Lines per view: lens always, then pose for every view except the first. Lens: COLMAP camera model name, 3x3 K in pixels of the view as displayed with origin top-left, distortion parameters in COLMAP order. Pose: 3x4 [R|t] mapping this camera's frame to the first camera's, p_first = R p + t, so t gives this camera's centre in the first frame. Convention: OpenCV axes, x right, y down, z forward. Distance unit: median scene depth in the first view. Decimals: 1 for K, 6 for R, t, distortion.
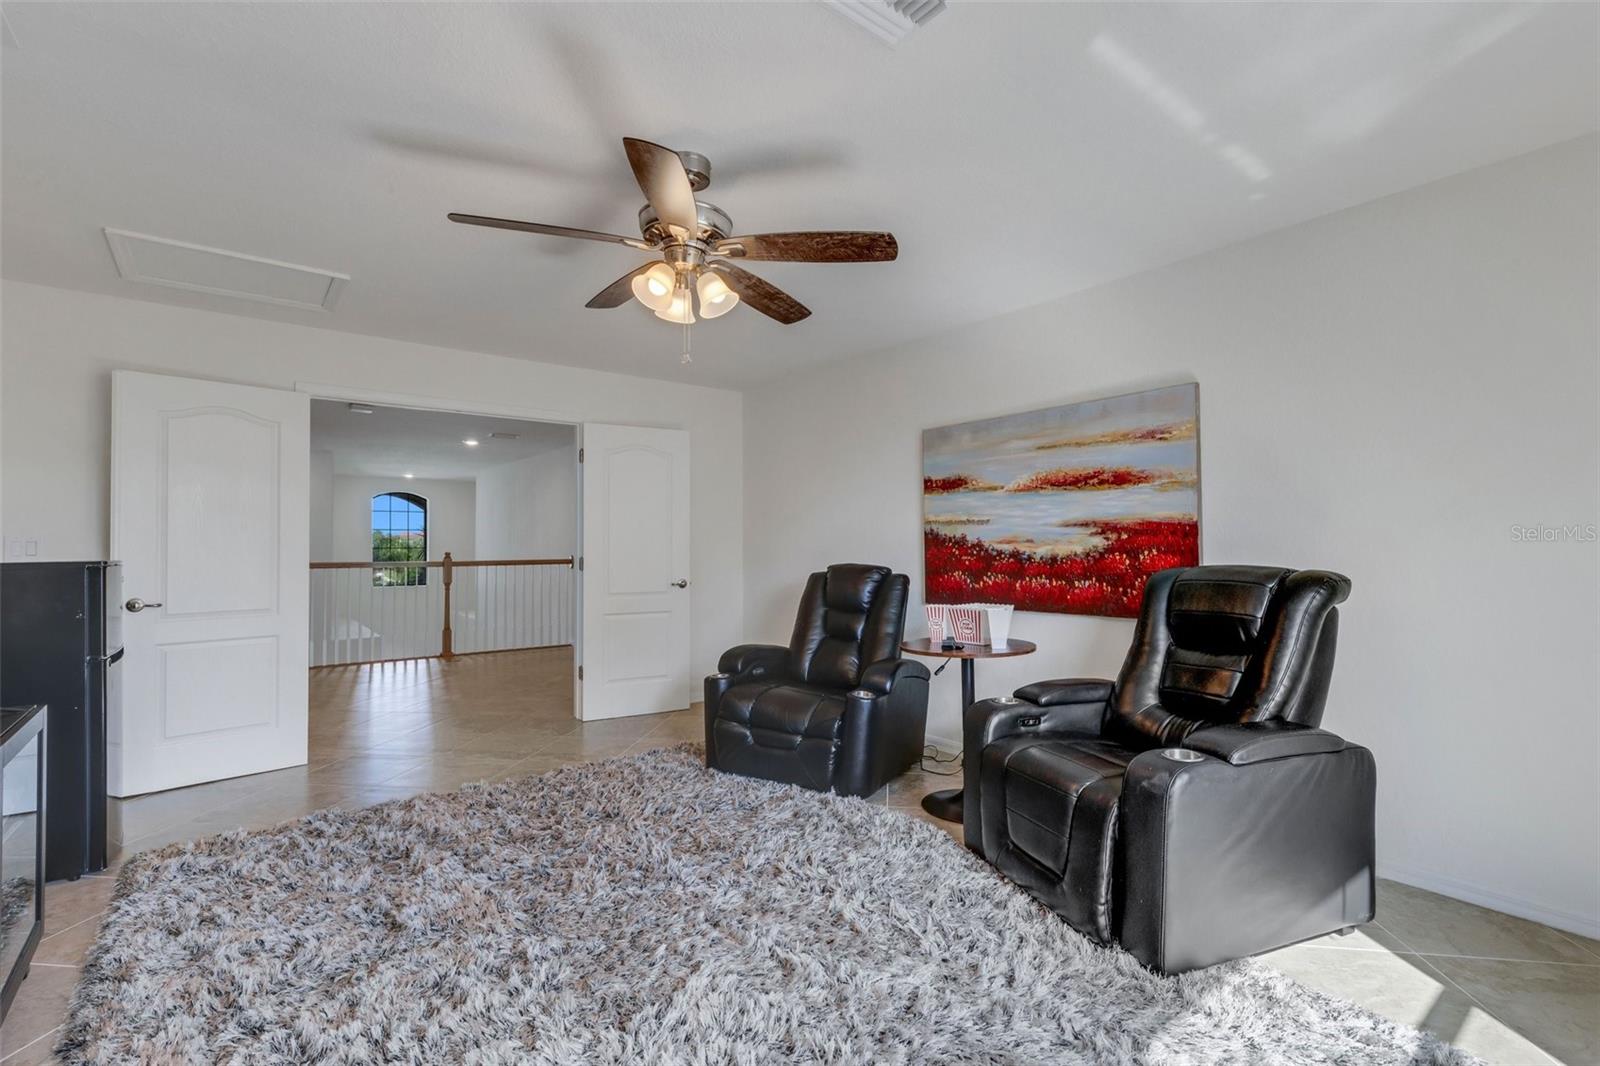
lens RADIAL K [[729.4, 0, 799.1], [0, 729.4, 539.6], [0, 0, 1]] dist [0.014238, 0.000149]
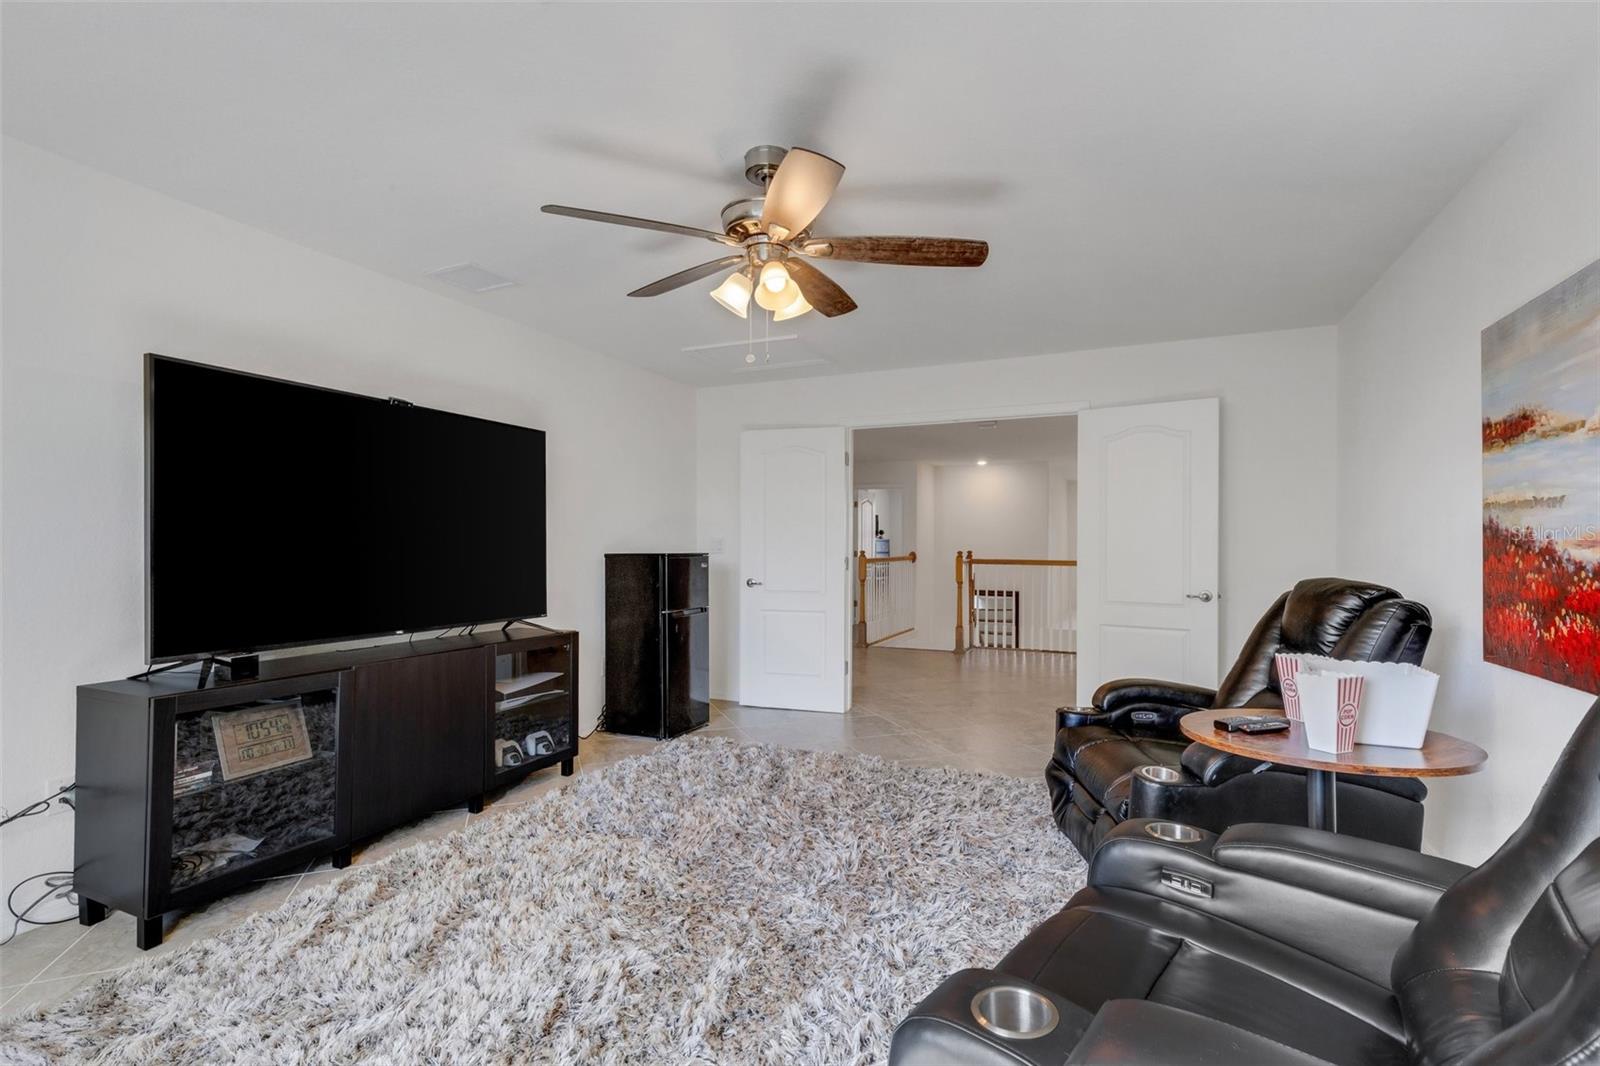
lens RADIAL K [[729.4, 0, 799.1], [0, 729.4, 539.6], [0, 0, 1]] dist [0.014238, 0.000149]
pose [[0.459087, 0.001559, -0.888390, 0.421823], [-0.003522, 0.999994, -0.000065, 0.002178], [0.888384, 0.003159, 0.459089, 0.322415]]
